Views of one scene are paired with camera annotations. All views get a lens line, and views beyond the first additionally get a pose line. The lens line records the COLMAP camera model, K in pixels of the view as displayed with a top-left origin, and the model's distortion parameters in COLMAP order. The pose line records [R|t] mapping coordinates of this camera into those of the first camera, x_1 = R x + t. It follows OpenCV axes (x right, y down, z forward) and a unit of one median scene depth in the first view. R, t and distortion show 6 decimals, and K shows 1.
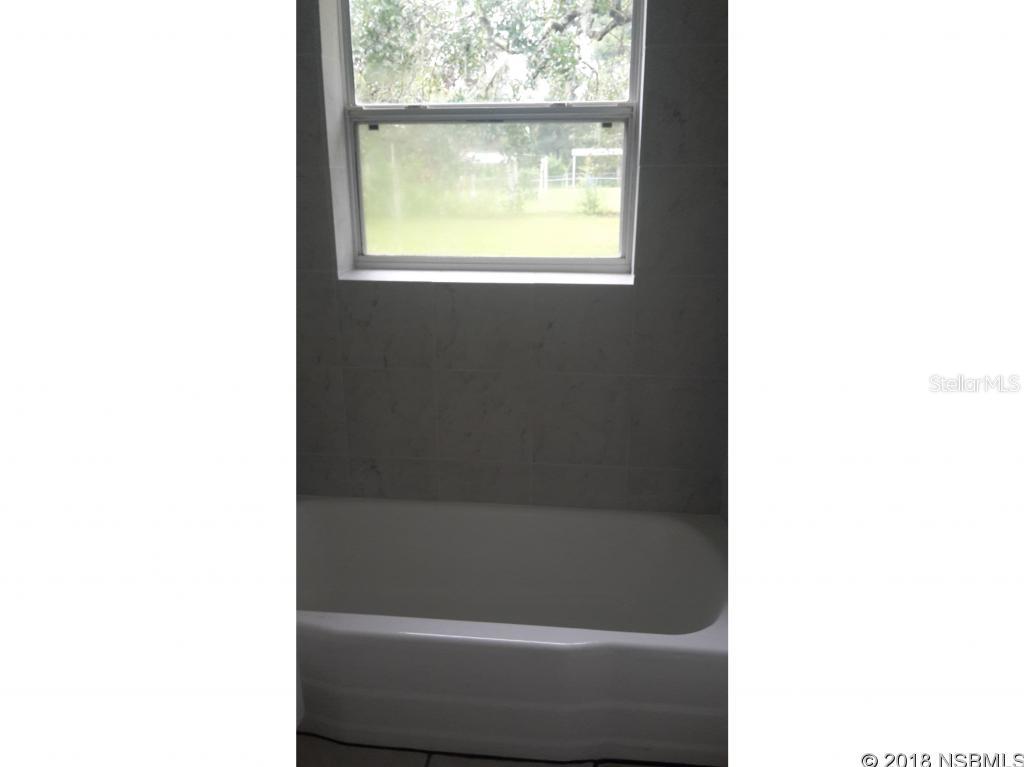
lens RADIAL K [[719.5, 0, 499.6], [0, 719.5, 401.4], [0, 0, 1]] dist [0.004463, -0.003088]
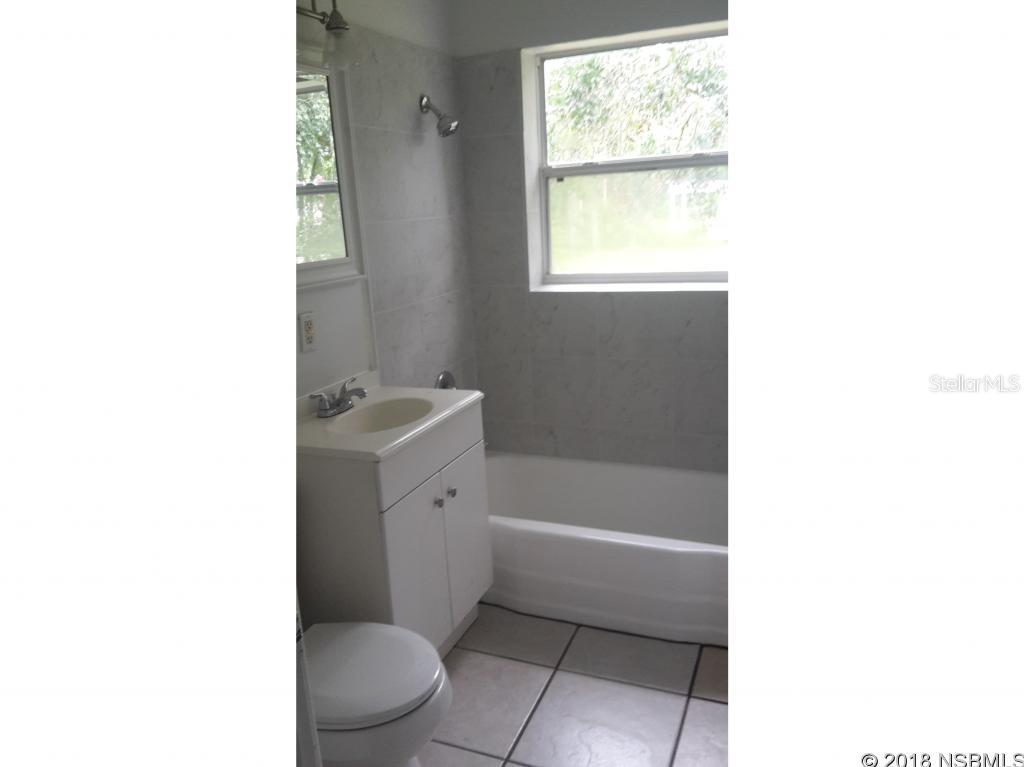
lens RADIAL K [[719.5, 0, 499.6], [0, 719.5, 401.4], [0, 0, 1]] dist [0.004463, -0.003088]
pose [[0.958681, 0.025598, -0.283328, 0.051668], [-0.037707, 0.998590, -0.037367, 0.042031], [0.281972, 0.046507, 0.958295, -0.144995]]
